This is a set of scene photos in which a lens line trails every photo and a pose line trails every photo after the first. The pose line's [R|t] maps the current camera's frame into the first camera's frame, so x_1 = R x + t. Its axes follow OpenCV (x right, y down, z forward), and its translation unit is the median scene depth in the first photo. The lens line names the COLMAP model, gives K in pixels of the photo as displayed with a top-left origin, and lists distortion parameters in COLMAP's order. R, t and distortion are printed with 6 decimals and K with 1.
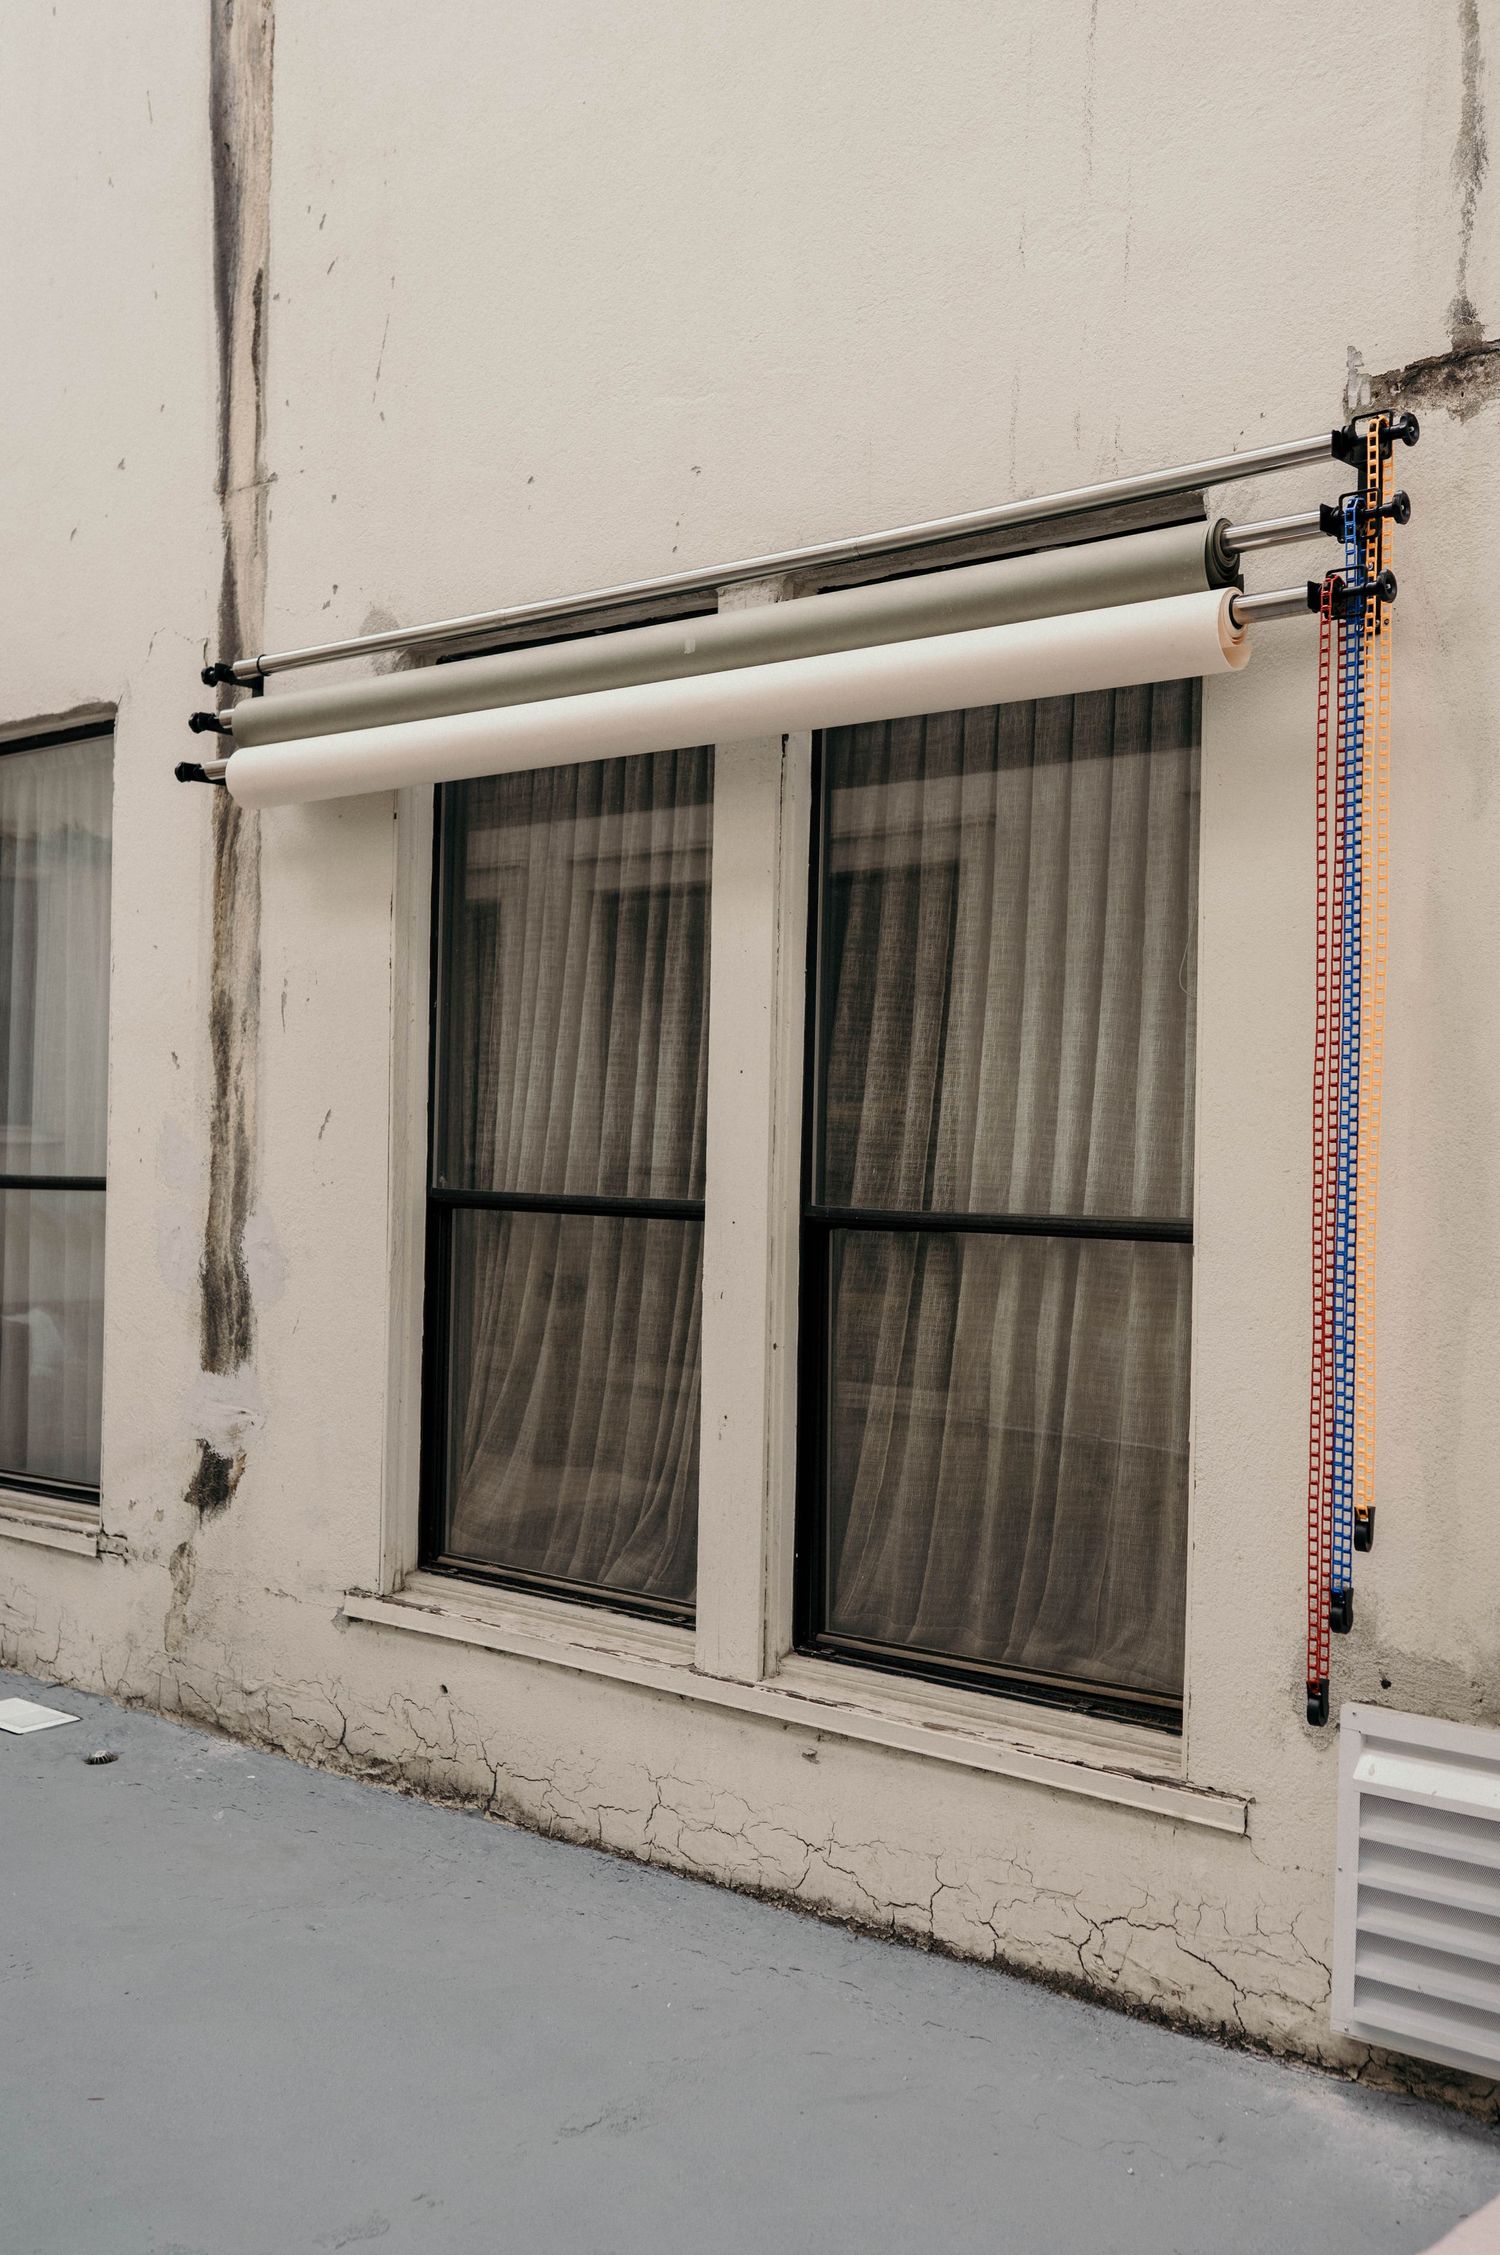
lens RADIAL K [[2164.9, 0, 750.0], [0, 2164.9, 1127.5], [0, 0, 1]] dist [0.009162, 0.004791]
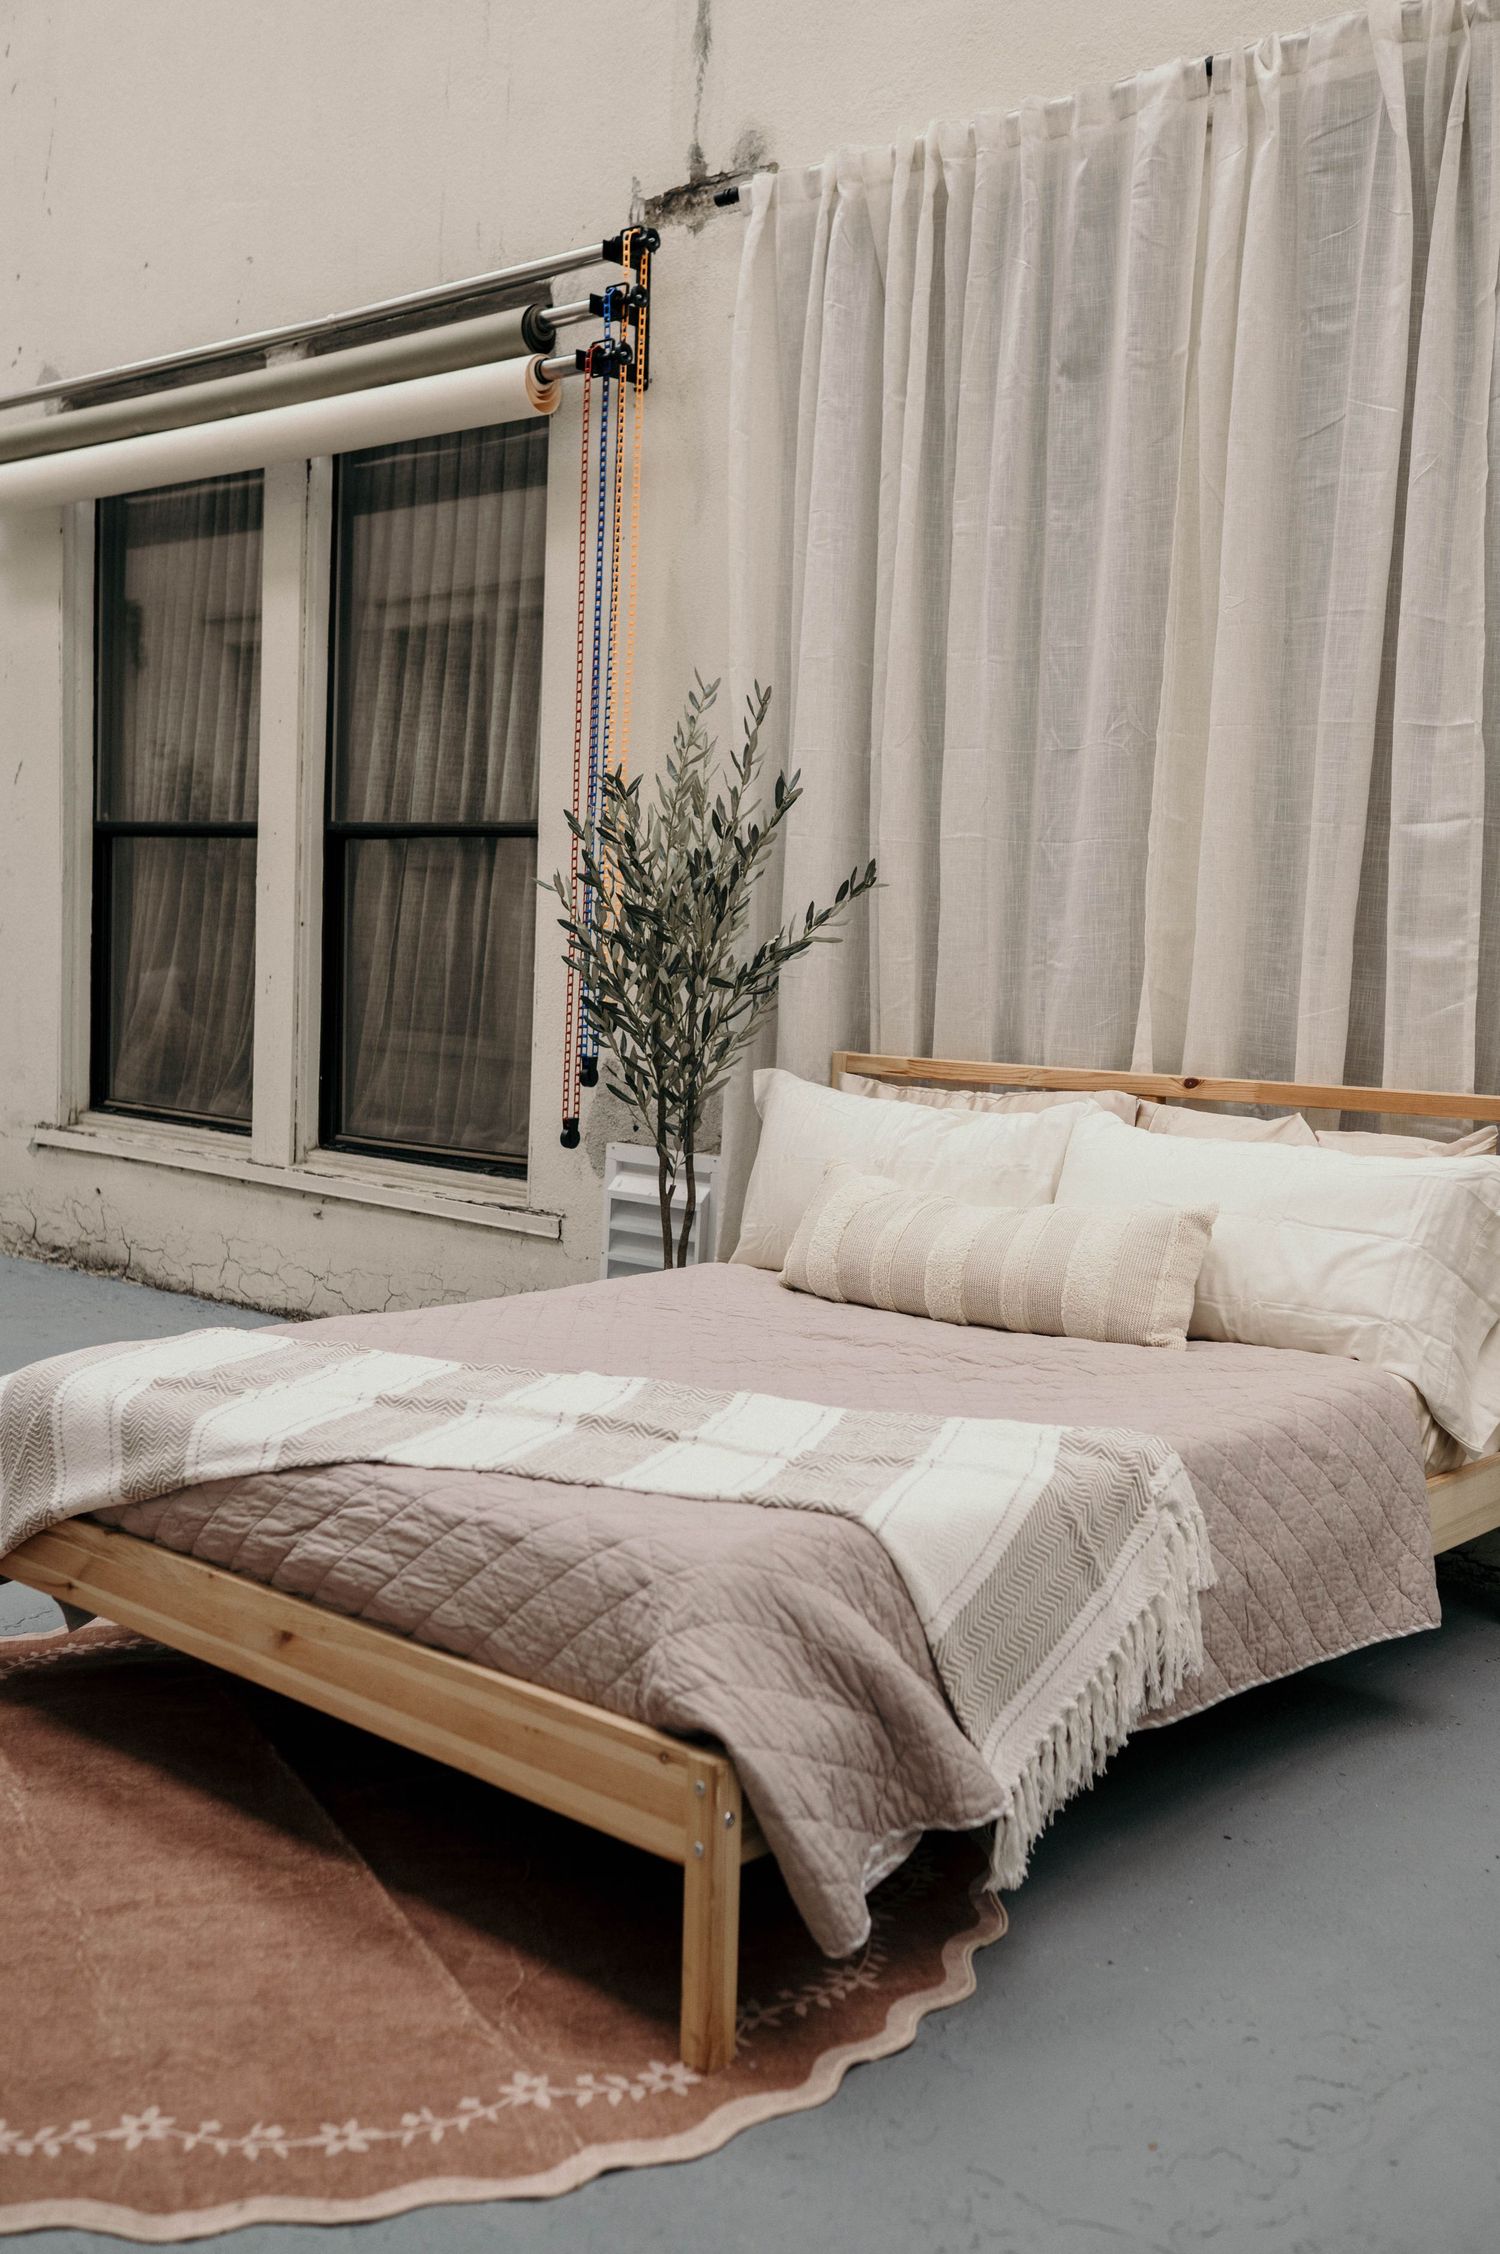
lens RADIAL K [[2087.5, 0, 765.0], [0, 2087.5, 1126.4], [0, 0, 1]] dist [0.000402, 0.006857]
pose [[0.999814, 0.019249, 0.001183, 0.297531], [-0.019270, 0.994653, 0.101461, 0.086804], [0.000777, -0.101465, 0.994839, -0.316007]]
